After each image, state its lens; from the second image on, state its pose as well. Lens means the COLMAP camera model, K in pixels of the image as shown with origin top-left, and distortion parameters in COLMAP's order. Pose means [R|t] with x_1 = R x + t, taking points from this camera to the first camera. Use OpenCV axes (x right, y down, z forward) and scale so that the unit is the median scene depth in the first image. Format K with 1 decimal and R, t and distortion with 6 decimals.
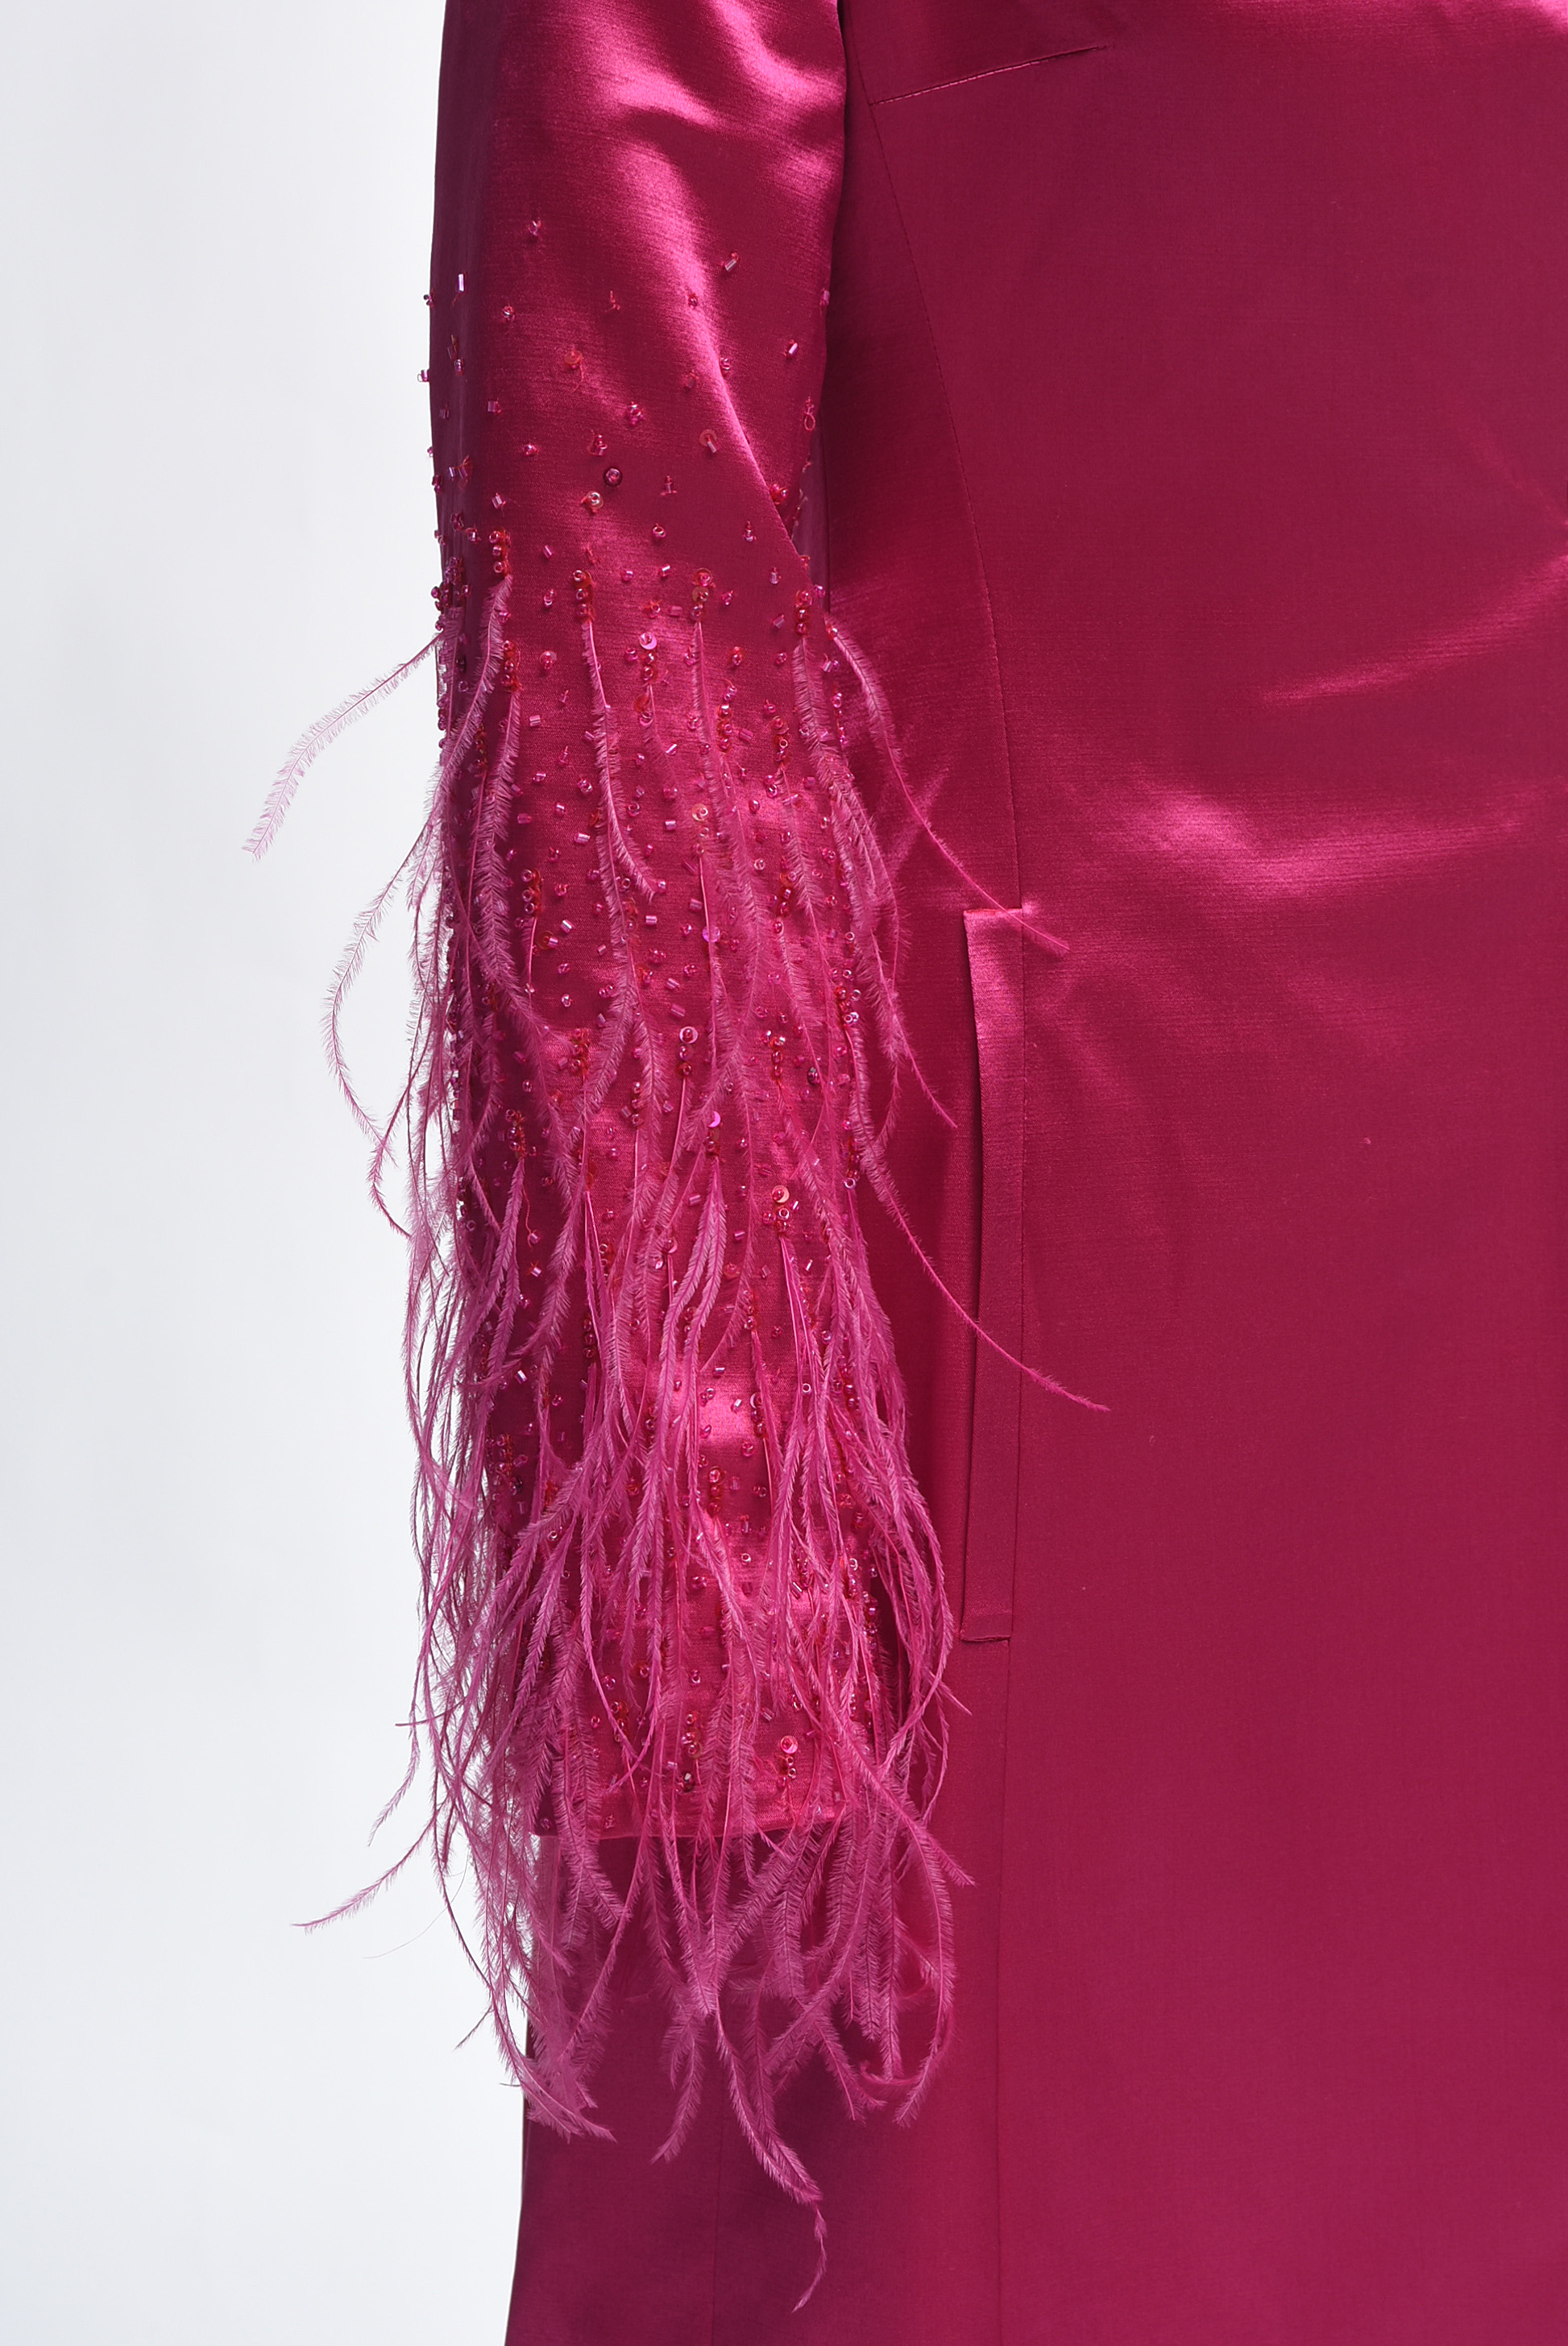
lens RADIAL K [[5469.1, 0, 780.8], [0, 5469.1, 1165.3], [0, 0, 1]] dist [0.010388, 0.000000]
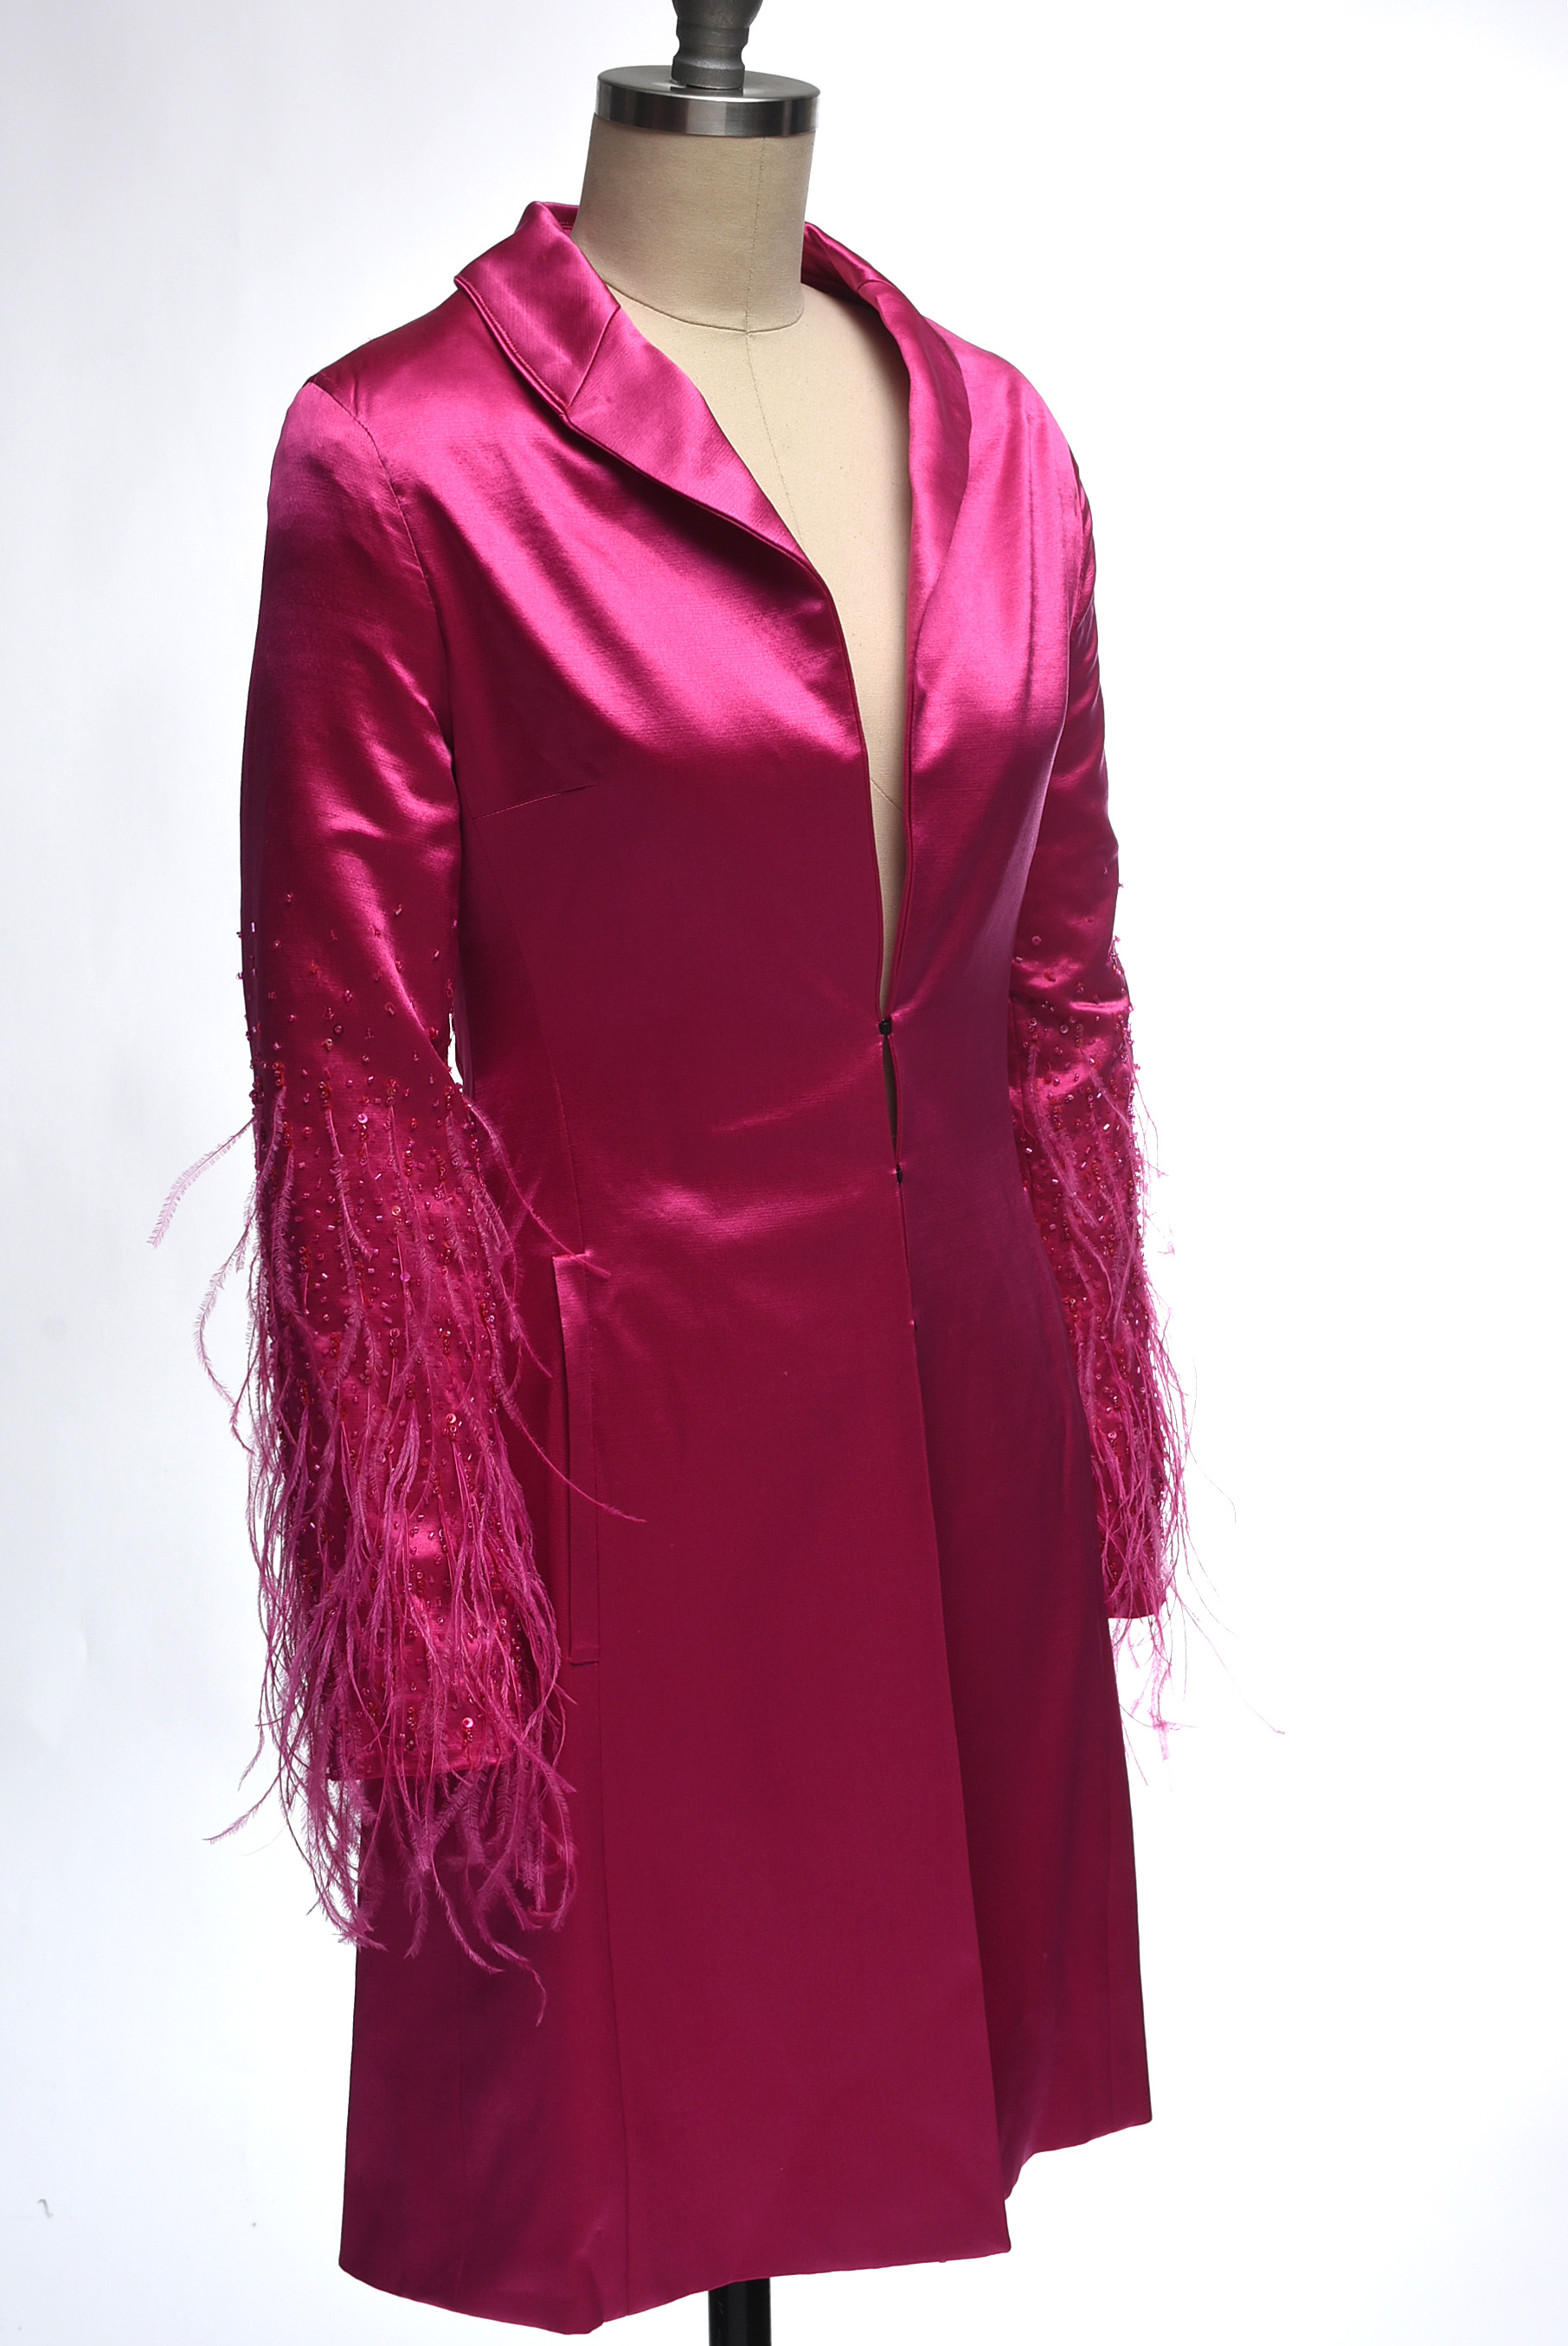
lens RADIAL K [[4475.9, 0, 786.6], [0, 4475.9, 1187.9], [0, 0, 1]] dist [-0.016751, 0.000000]
pose [[0.998809, -0.048778, -0.001011, 0.115499], [0.048652, 0.997351, -0.054073, 0.014642], [0.003646, 0.053960, 0.998536, -0.480667]]
